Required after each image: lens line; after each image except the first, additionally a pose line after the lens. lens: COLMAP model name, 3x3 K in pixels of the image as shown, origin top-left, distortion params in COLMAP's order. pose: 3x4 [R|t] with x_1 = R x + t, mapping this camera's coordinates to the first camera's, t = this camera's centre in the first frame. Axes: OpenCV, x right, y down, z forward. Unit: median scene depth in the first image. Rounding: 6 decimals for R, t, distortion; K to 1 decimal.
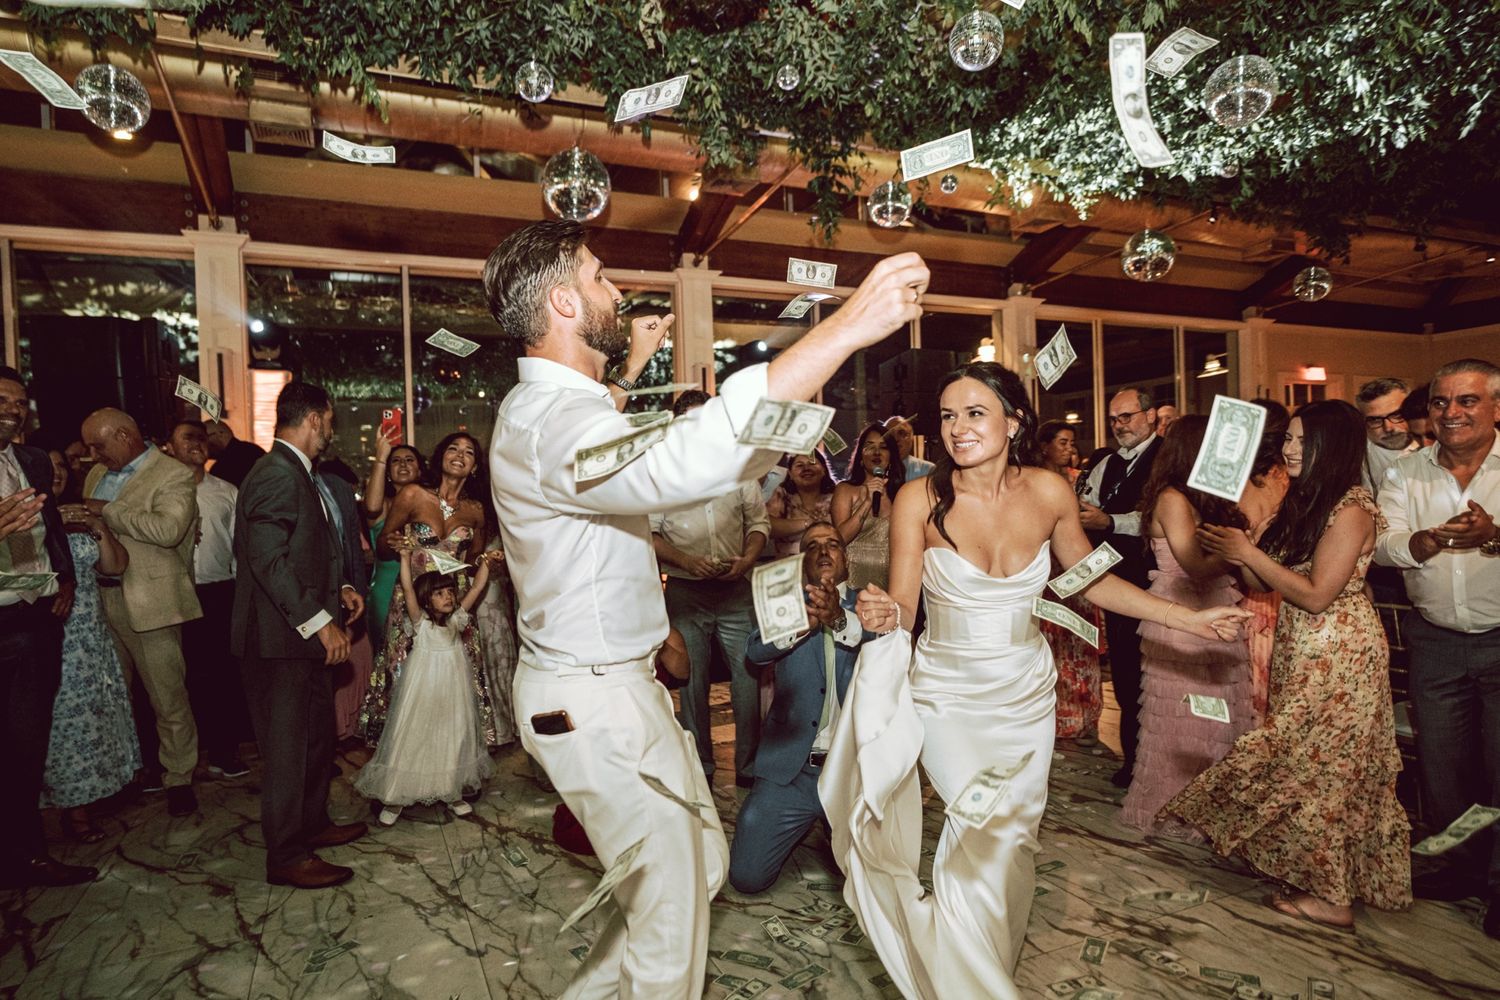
lens RADIAL K [[899.7, 0, 750.0], [0, 899.7, 511.0], [0, 0, 1]] dist [-0.043430, 0.039378]
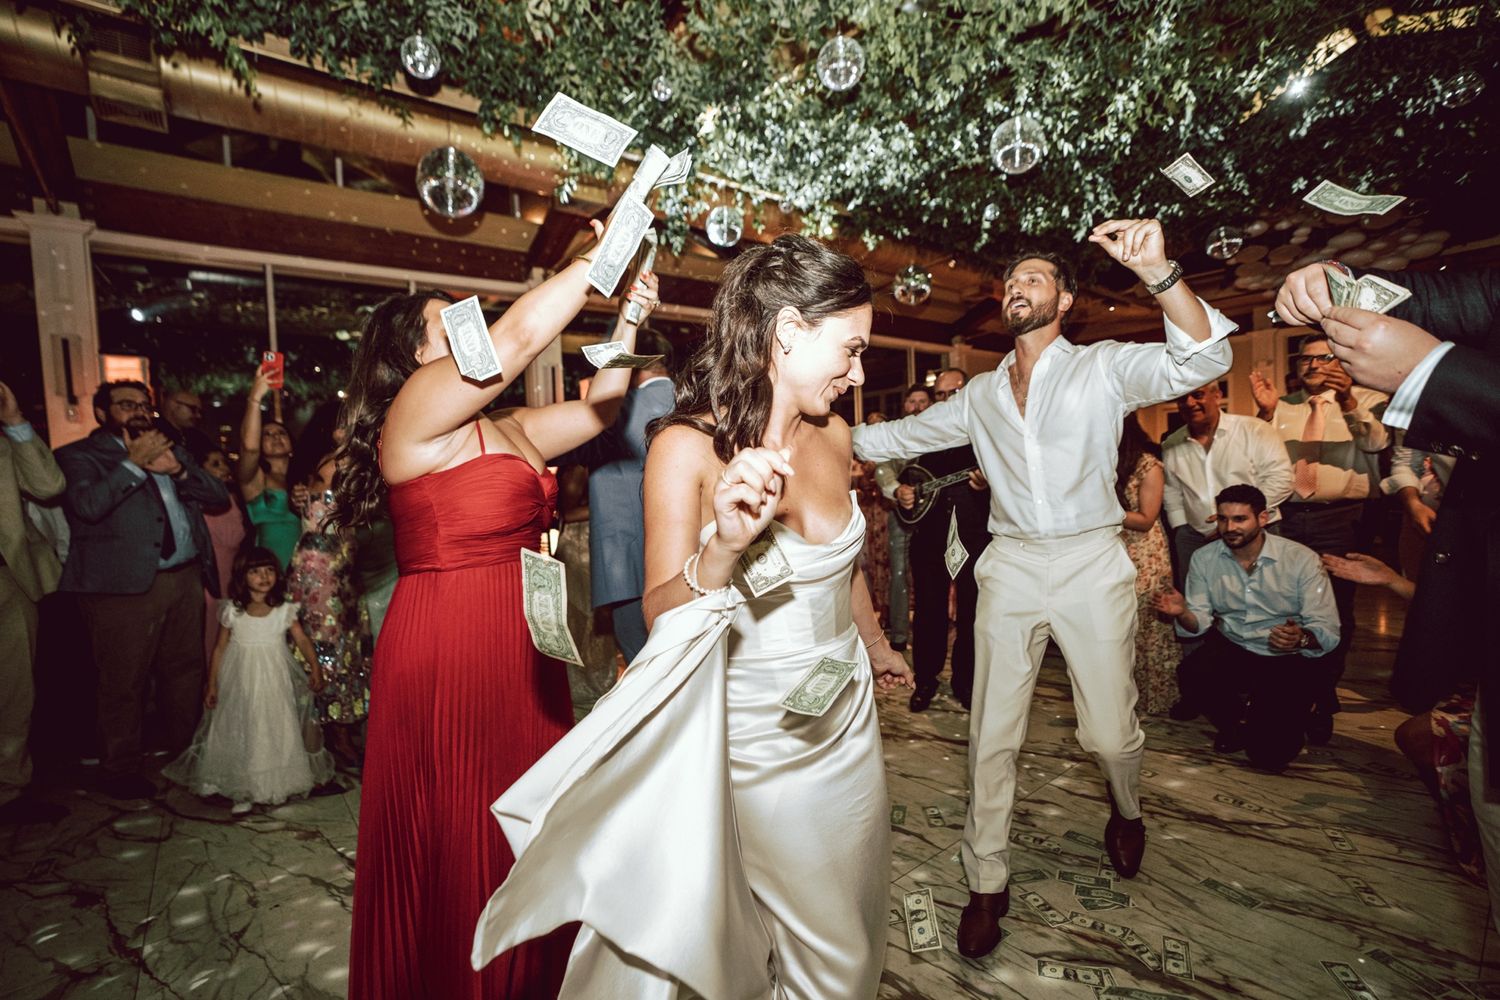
lens RADIAL K [[688.9, 0, 750.5], [0, 688.9, 512.3], [0, 0, 1]] dist [-0.066223, 0.023874]
pose [[0.966961, -0.026482, 0.253545, -0.053105], [0.019154, 0.999326, 0.031325, 0.011971], [-0.254204, -0.025433, 0.966816, 0.100659]]
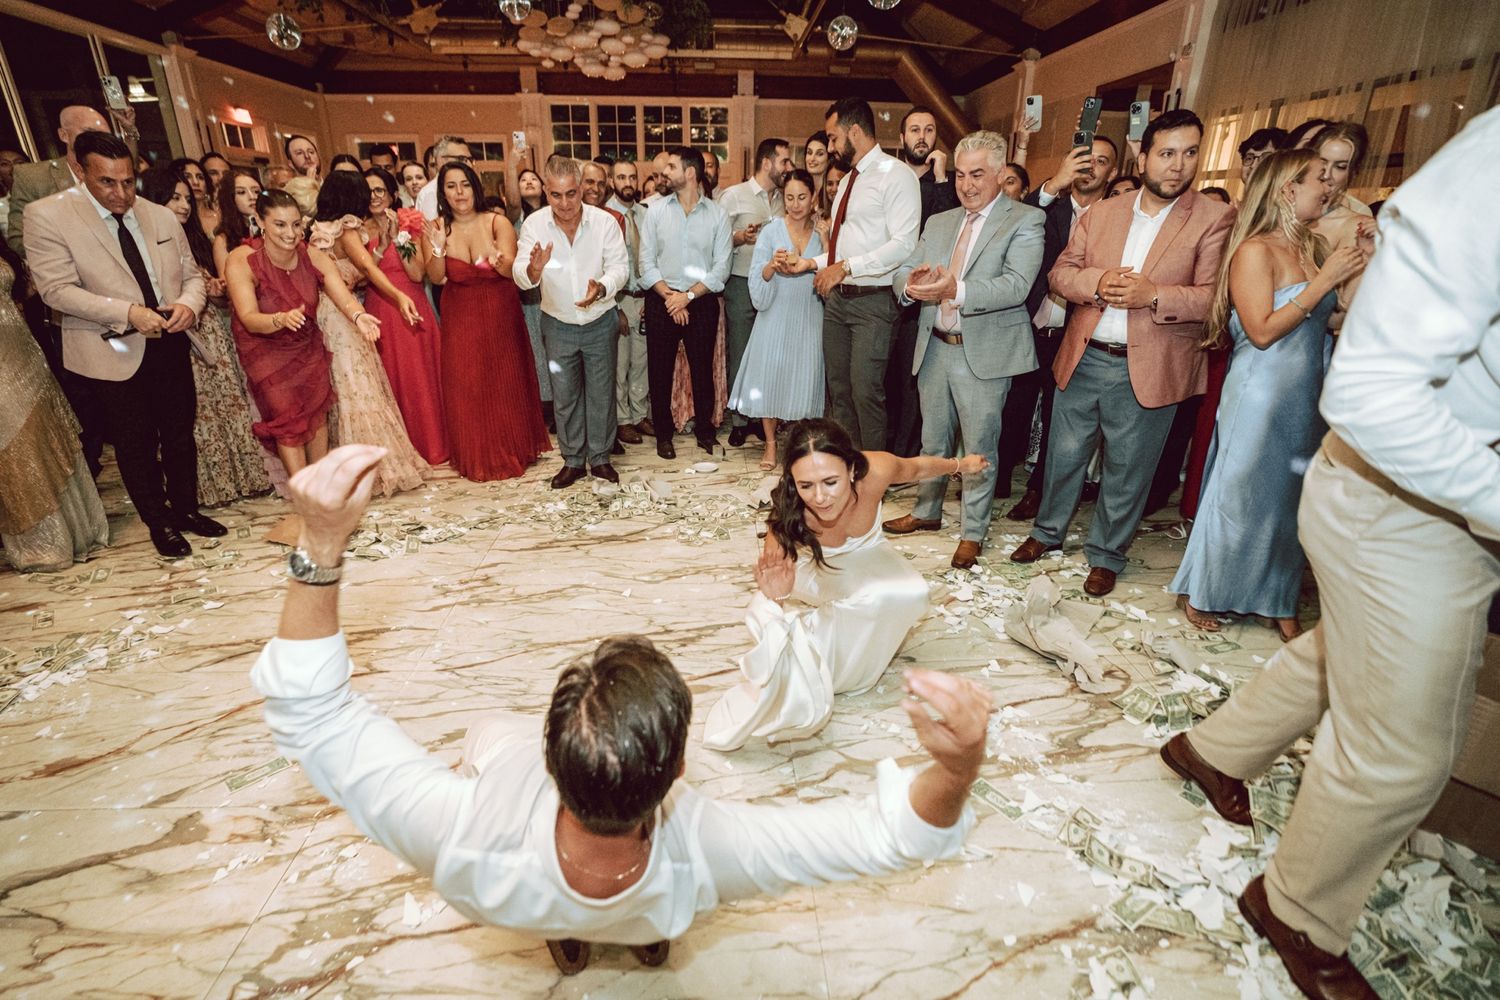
lens RADIAL K [[736.8, 0, 753.0], [0, 736.8, 512.2], [0, 0, 1]] dist [-0.059238, 0.024236]
pose [[0.356622, -0.318947, 0.878119, -0.159540], [-0.009630, 0.938615, 0.344831, -0.008878], [-0.934199, -0.131431, 0.331660, 0.115190]]
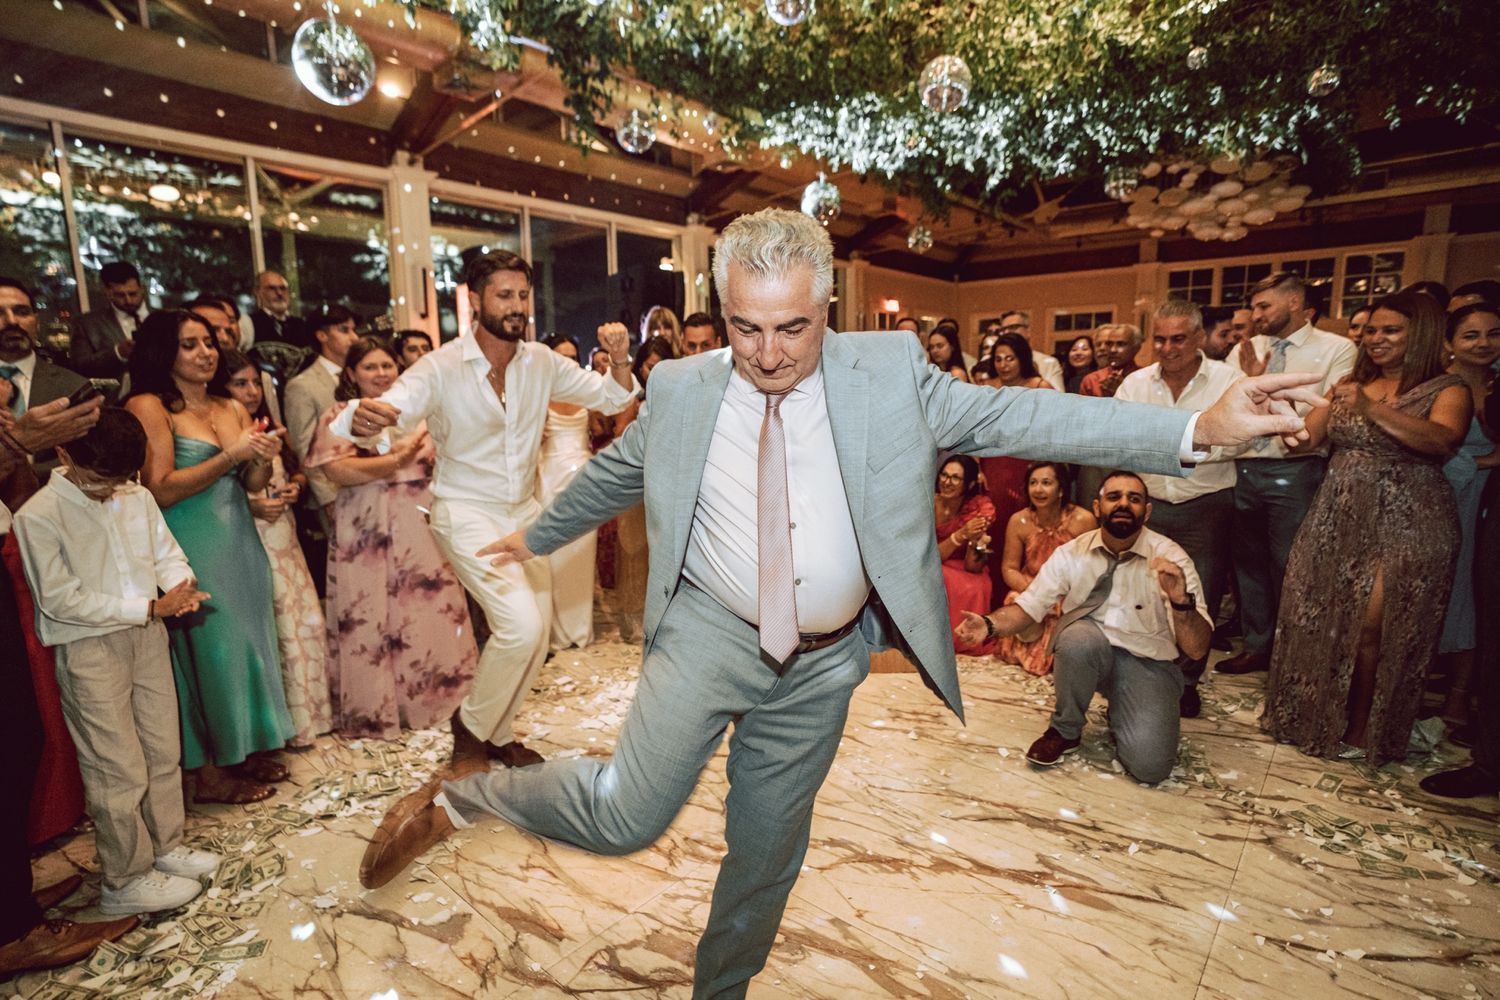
lens RADIAL K [[751.7, 0, 751.9], [0, 751.7, 511.7], [0, 0, 1]] dist [-0.062630, 0.027748]
pose [[0.906113, -0.054310, 0.419535, -0.124894], [-0.005990, 0.989978, 0.141092, -0.004402], [-0.422993, -0.130358, 0.896707, 0.052331]]
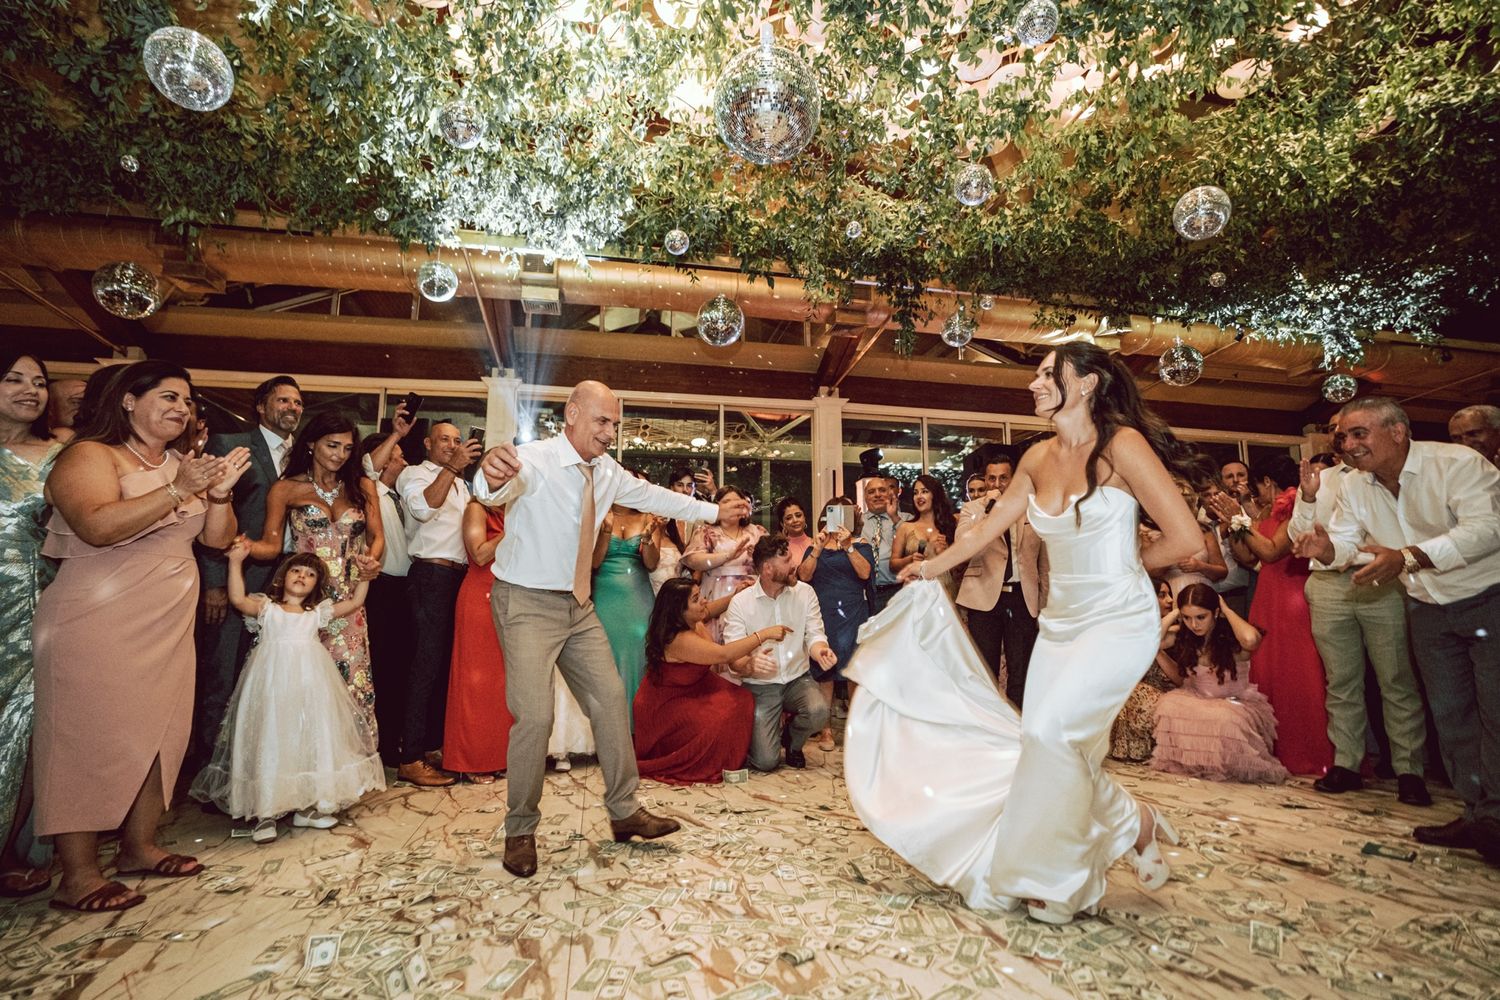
lens RADIAL K [[709.9, 0, 751.5], [0, 709.9, 513.4], [0, 0, 1]] dist [-0.068609, 0.026138]
pose [[0.976272, 0.001963, -0.216541, 0.085592], [-0.033577, 0.989238, -0.142414, 0.085237], [0.213931, 0.146305, 0.965830, -0.030789]]
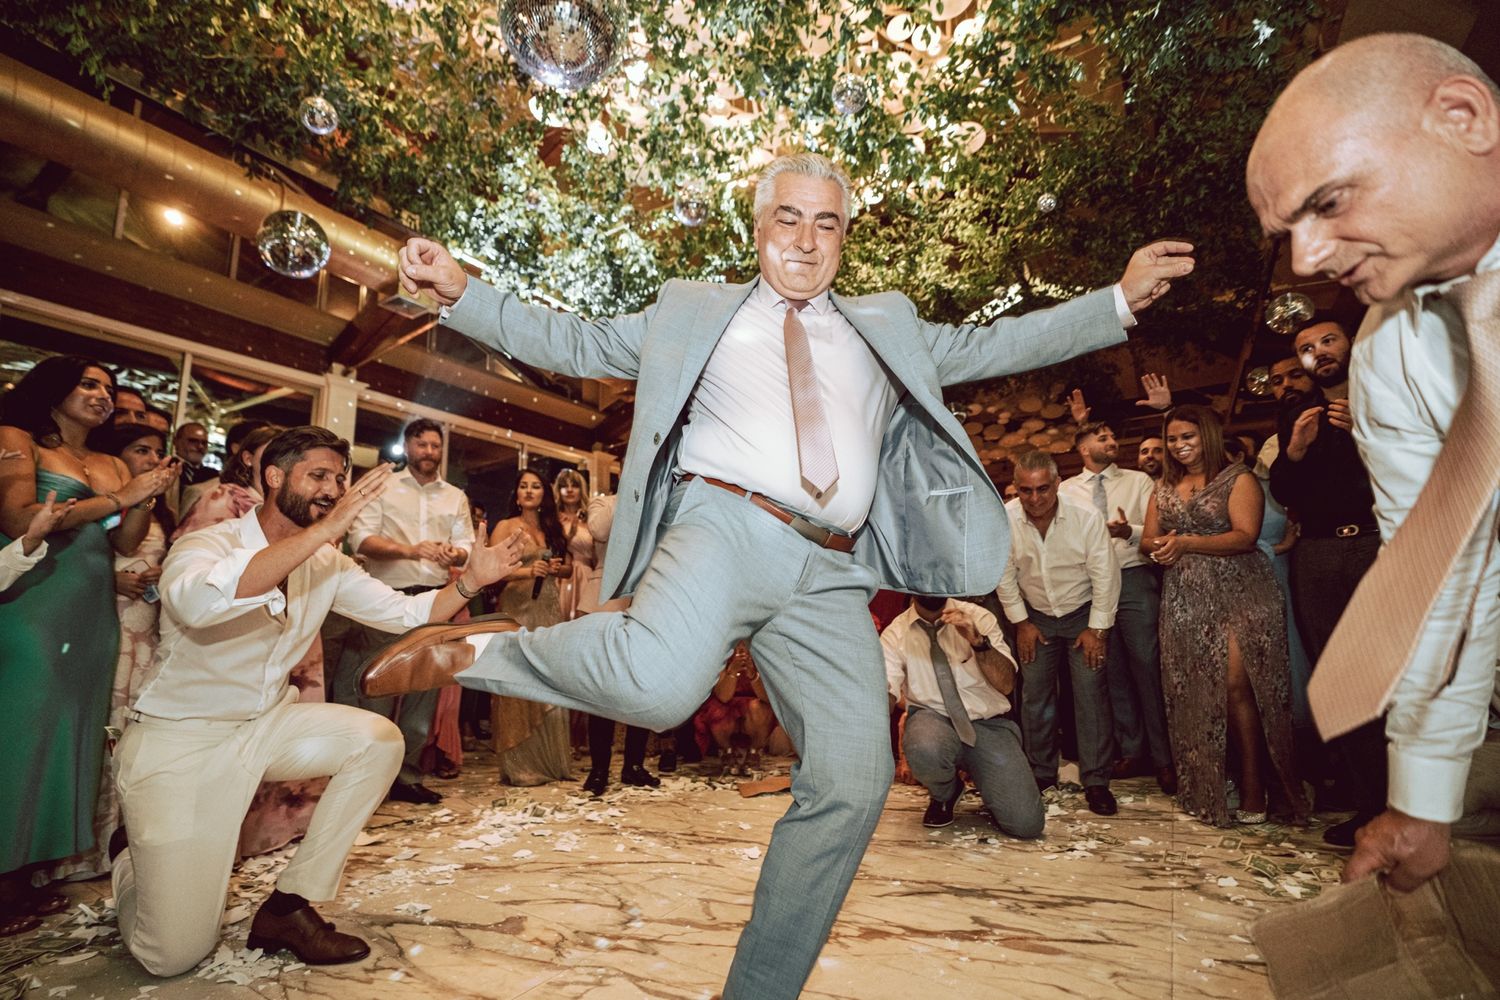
lens RADIAL K [[688.9, 0, 750.5], [0, 688.9, 512.3], [0, 0, 1]] dist [-0.066223, 0.023874]
pose [[0.831074, 0.108441, 0.545487, -0.121293], [0.000551, 0.980646, -0.195789, 0.096748], [-0.556161, 0.163016, 0.814930, 0.076783]]
